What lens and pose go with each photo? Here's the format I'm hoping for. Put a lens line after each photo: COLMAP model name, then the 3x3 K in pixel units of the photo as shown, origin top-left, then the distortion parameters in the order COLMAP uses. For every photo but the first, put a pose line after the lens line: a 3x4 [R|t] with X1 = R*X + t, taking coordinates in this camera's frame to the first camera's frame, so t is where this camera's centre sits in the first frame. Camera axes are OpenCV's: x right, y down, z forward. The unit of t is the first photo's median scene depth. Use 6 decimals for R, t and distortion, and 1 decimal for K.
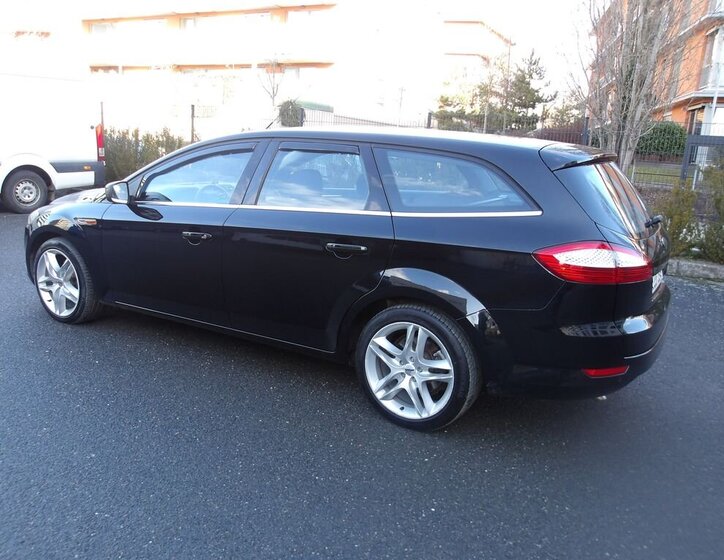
lens RADIAL K [[610.0, 0, 367.9], [0, 610.0, 281.7], [0, 0, 1]] dist [-0.002599, -0.004742]
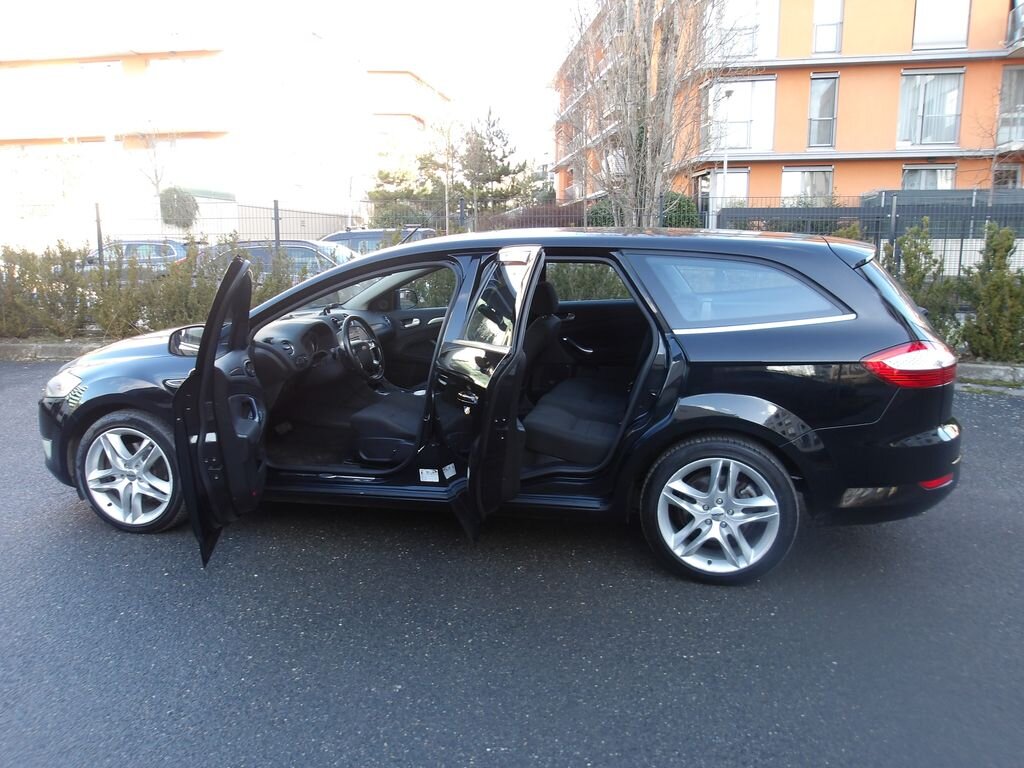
lens RADIAL K [[838.2, 0, 500.7], [0, 838.2, 385.5], [0, 0, 1]] dist [-0.004423, 0.009047]
pose [[0.956036, -0.107025, 0.273020, -0.361499], [0.118279, 0.992664, -0.025051, -0.026995], [-0.268336, 0.056243, 0.961682, -0.028267]]
